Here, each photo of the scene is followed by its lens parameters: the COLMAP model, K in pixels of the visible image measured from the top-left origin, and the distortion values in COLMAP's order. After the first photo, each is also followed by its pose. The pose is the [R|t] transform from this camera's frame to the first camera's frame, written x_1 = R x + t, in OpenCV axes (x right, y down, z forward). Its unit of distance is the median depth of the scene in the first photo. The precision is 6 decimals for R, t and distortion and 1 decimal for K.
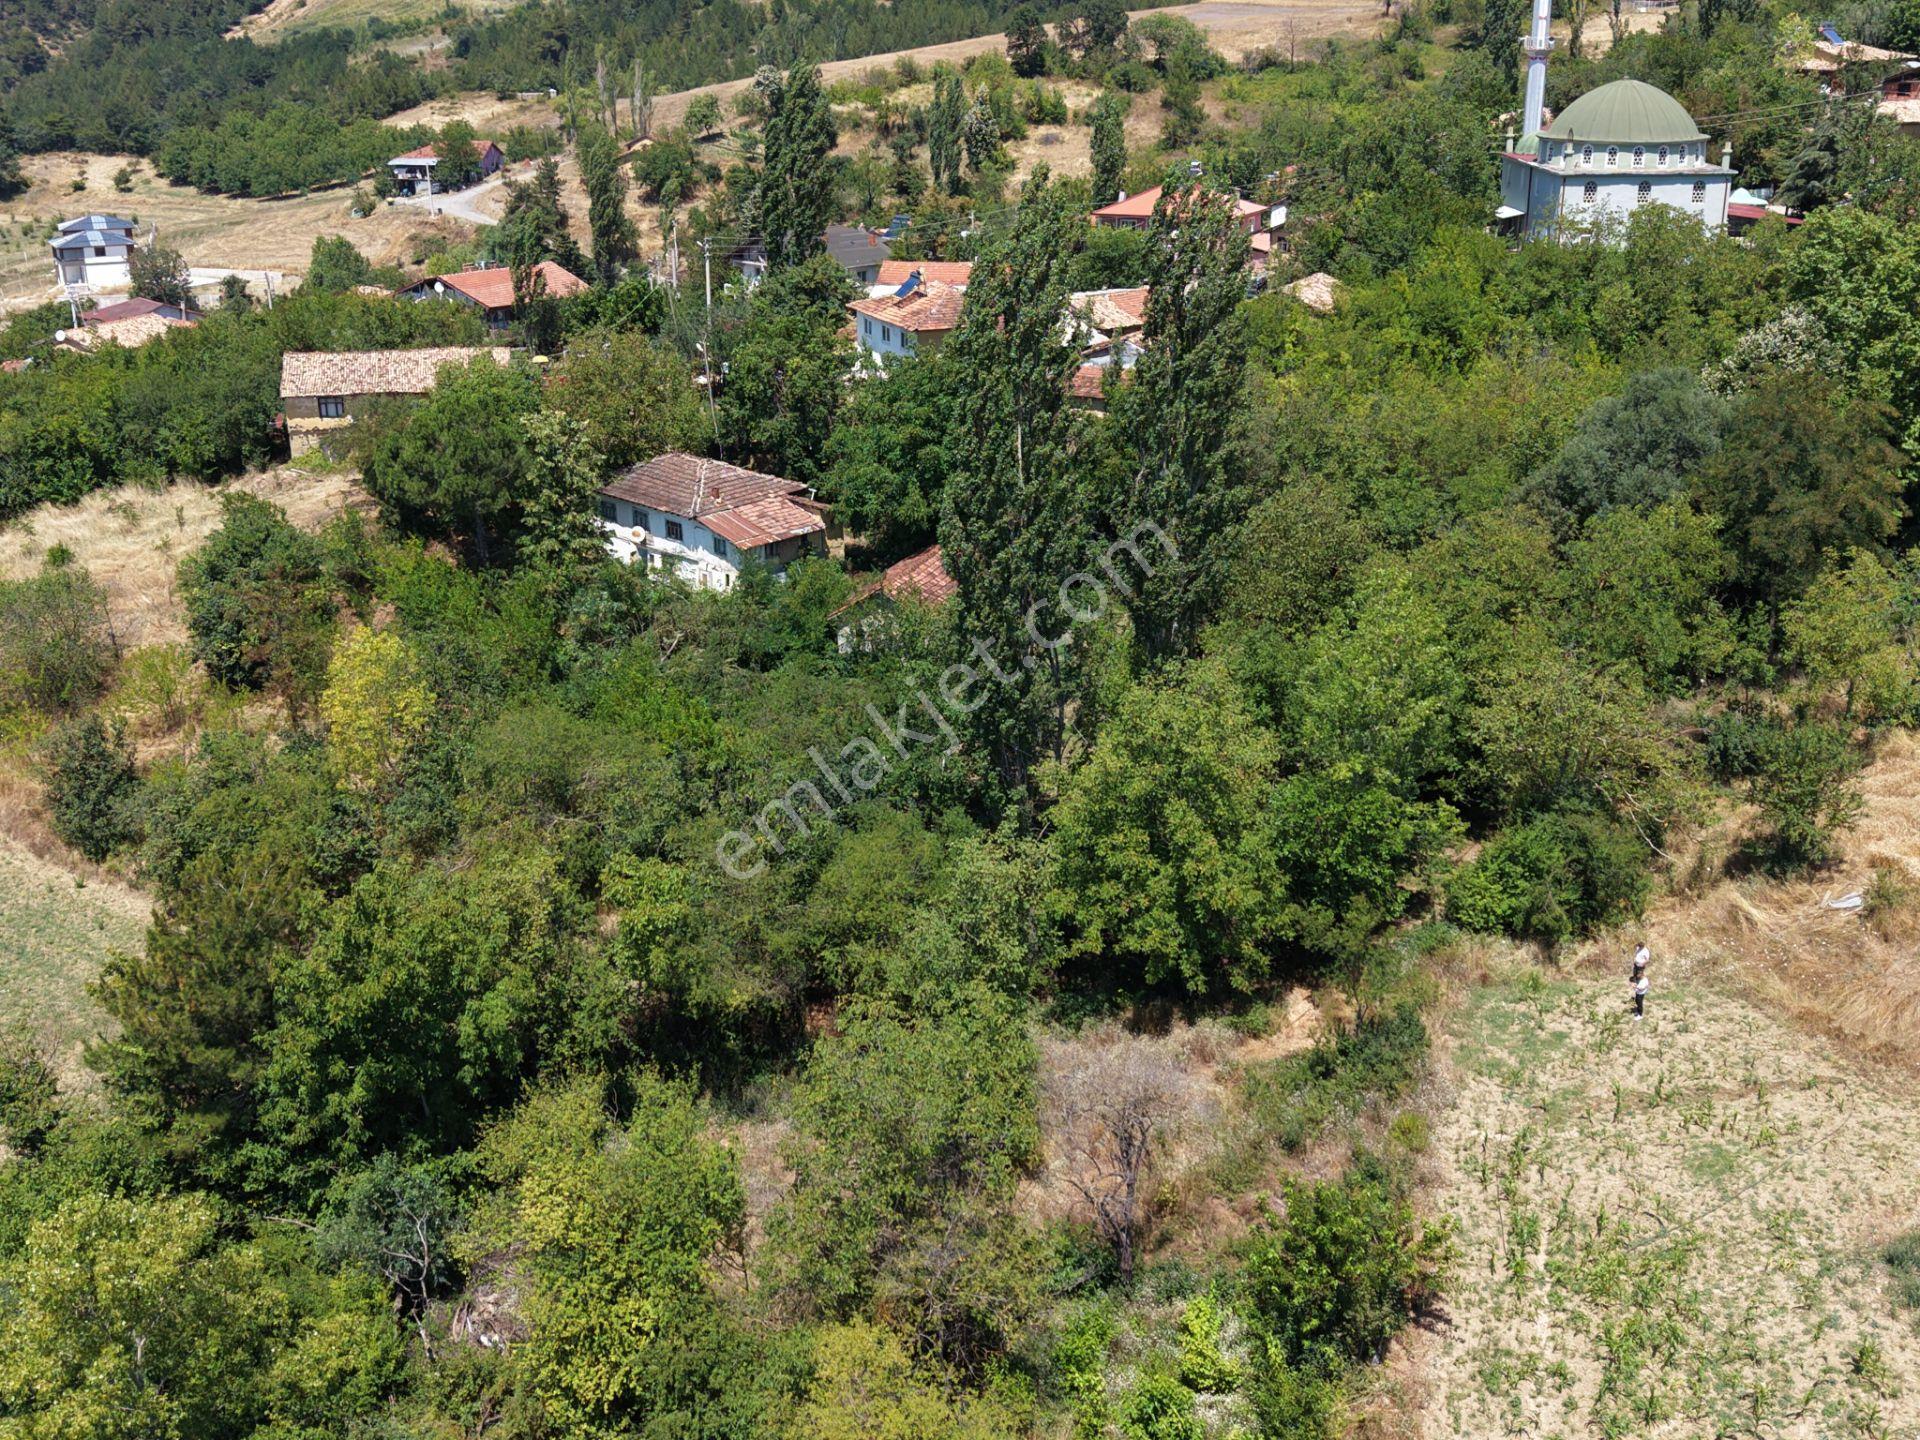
lens RADIAL K [[2092.1, 0, 955.7], [0, 2092.1, 719.6], [0, 0, 1]] dist [0.115005, -0.305385]
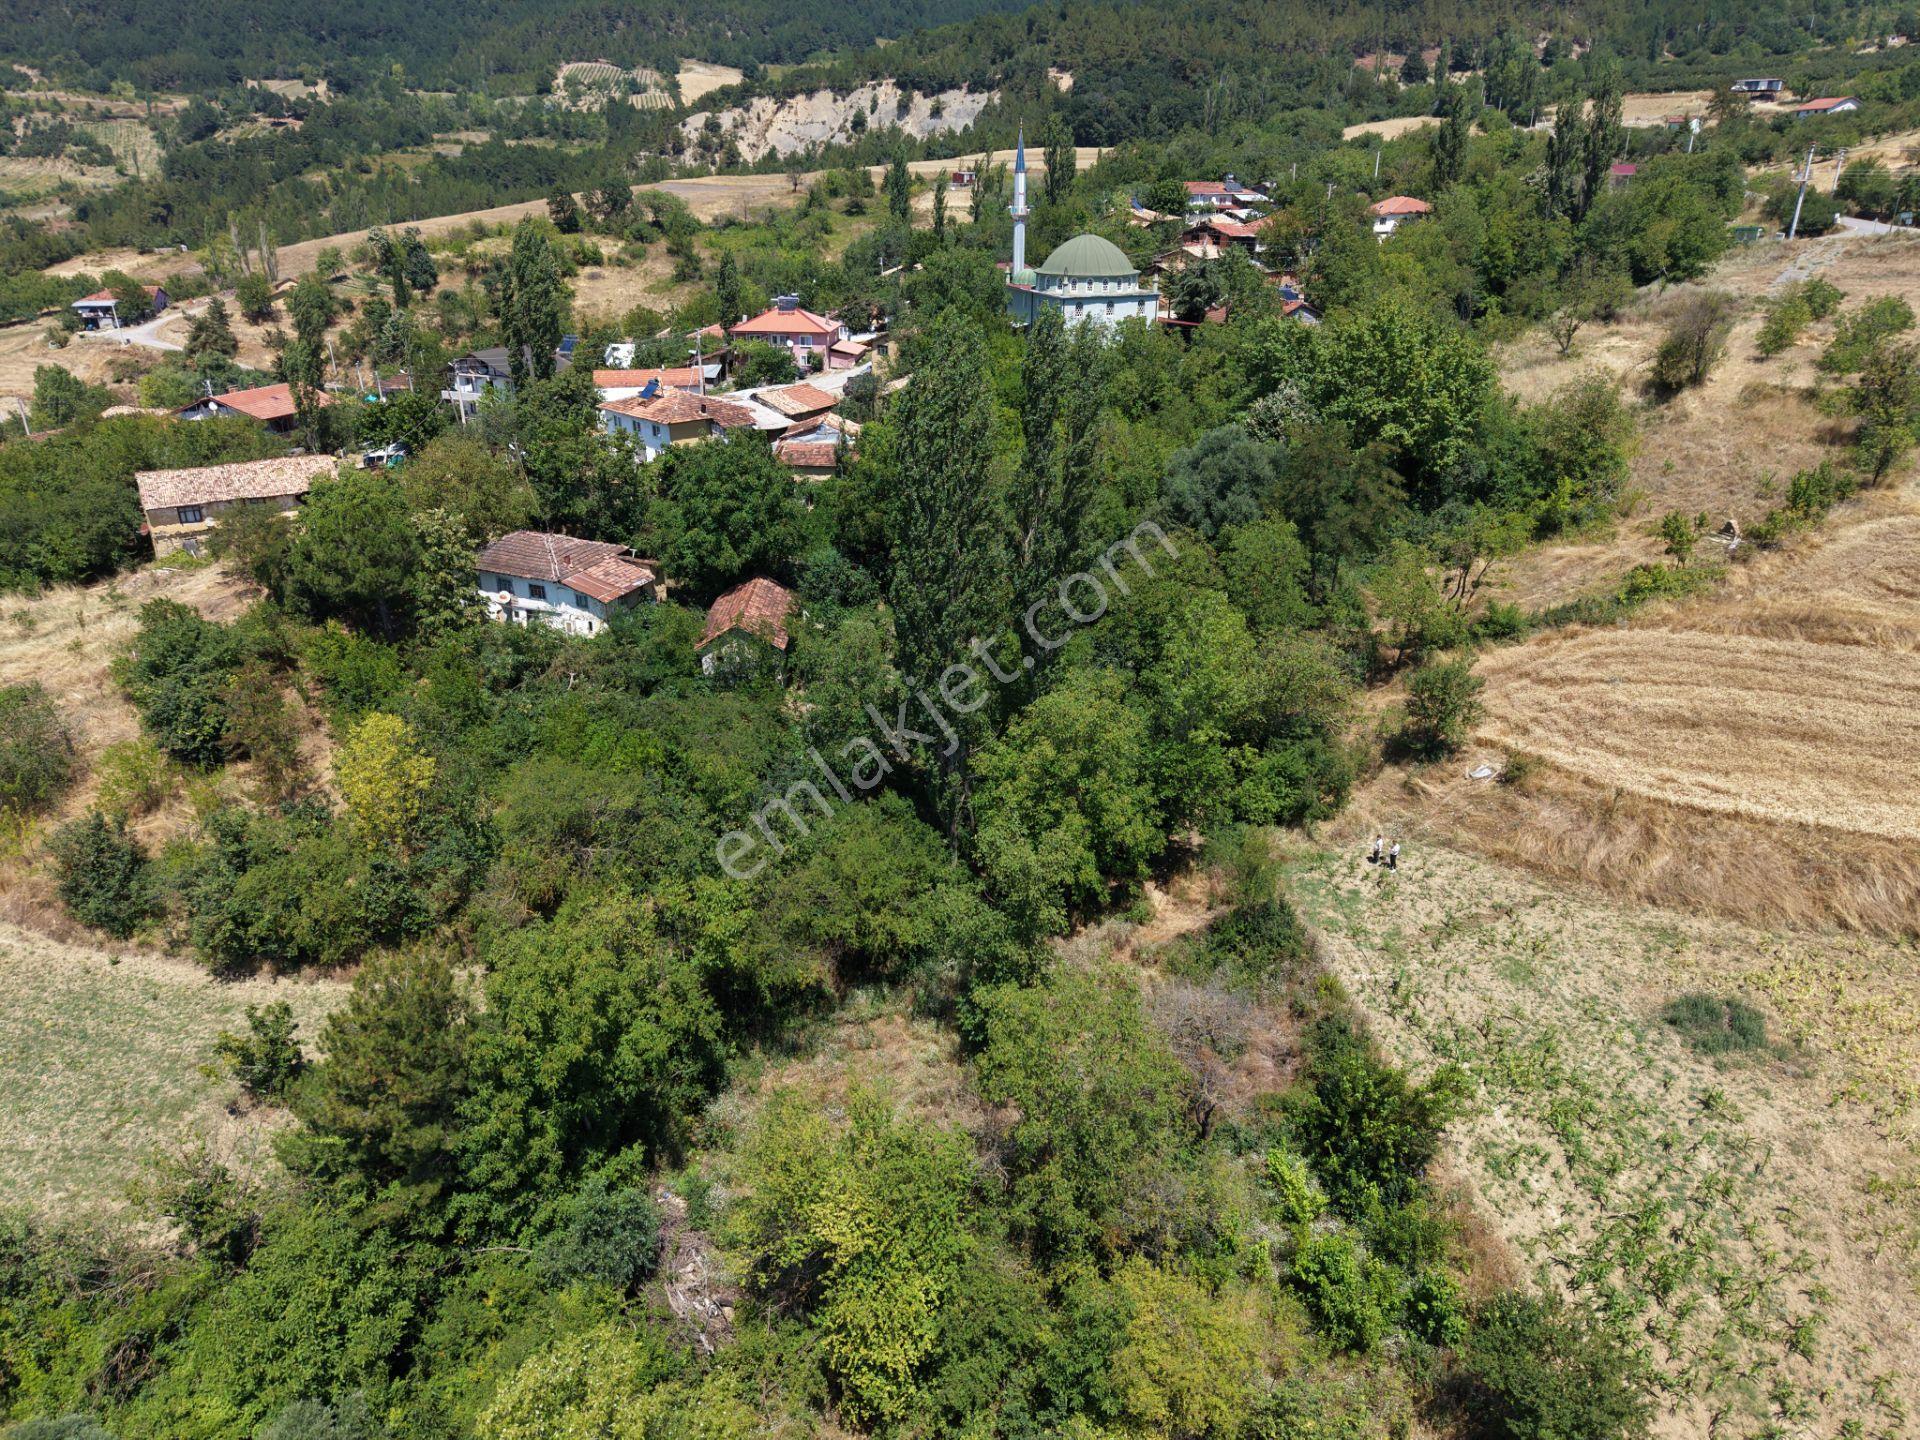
lens RADIAL K [[1285.3, 0, 957.0], [0, 1285.3, 719.9], [0, 0, 1]] dist [0.022635, -0.020116]
pose [[0.934640, -0.134068, 0.329355, -0.167539], [0.111652, 0.990006, 0.086149, -0.052080], [-0.337613, -0.043745, 0.940268, 0.157016]]
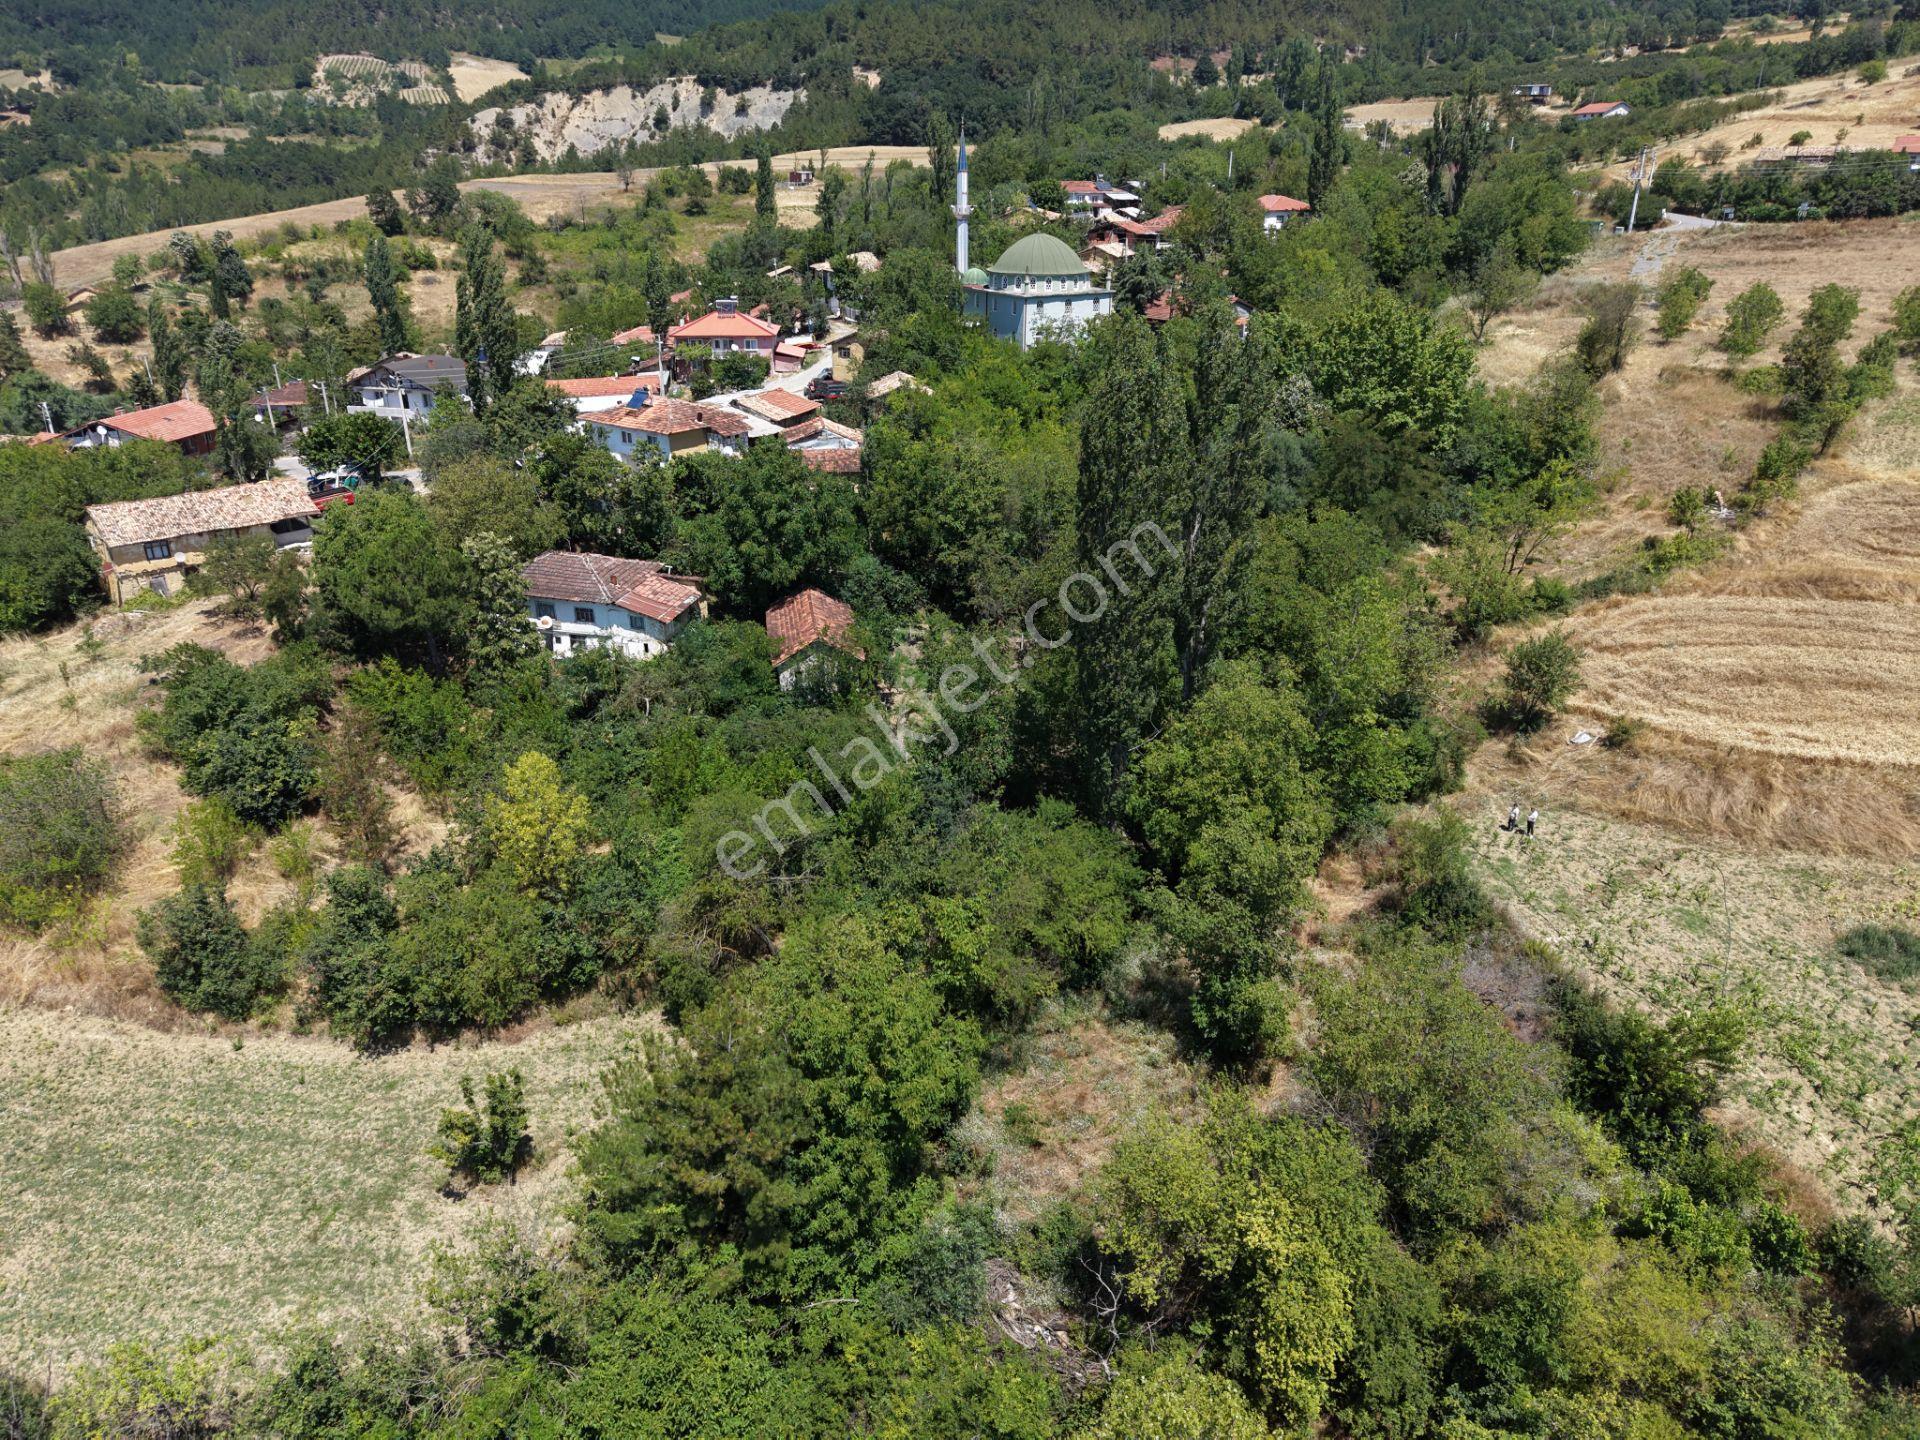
lens RADIAL K [[1285.3, 0, 957.0], [0, 1285.3, 719.9], [0, 0, 1]] dist [0.022635, -0.020116]
pose [[0.864027, -0.192579, 0.465156, -0.314117], [0.160773, 0.981114, 0.107556, -0.077123], [-0.477084, -0.018147, 0.878670, 0.229924]]
